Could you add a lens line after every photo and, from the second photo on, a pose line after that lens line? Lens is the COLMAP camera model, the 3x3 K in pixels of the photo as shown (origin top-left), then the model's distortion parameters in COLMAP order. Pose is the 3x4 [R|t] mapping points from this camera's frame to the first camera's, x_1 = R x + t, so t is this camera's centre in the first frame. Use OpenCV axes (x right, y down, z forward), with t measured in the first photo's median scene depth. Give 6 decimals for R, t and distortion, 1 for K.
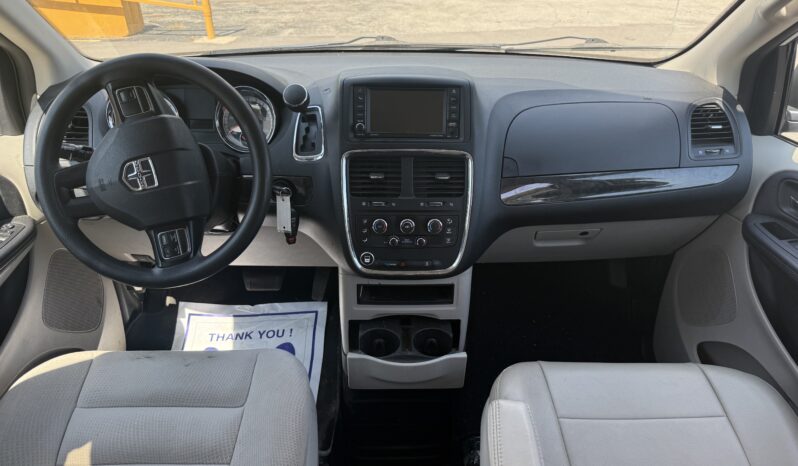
lens RADIAL K [[568.0, 0, 399.1], [0, 568.0, 233.0], [0, 0, 1]] dist [0.025690, -0.037944]
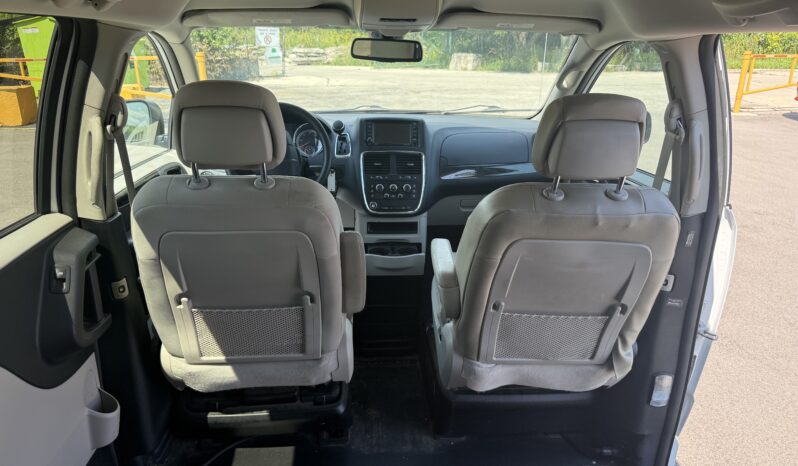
lens RADIAL K [[568.0, 0, 398.9], [0, 568.0, 231.8], [0, 0, 1]] dist [0.025690, -0.037944]
pose [[0.998444, -0.012137, 0.054425, -0.075568], [0.020851, 0.986483, -0.162533, 0.459225], [-0.051717, 0.163415, 0.985201, -0.939528]]
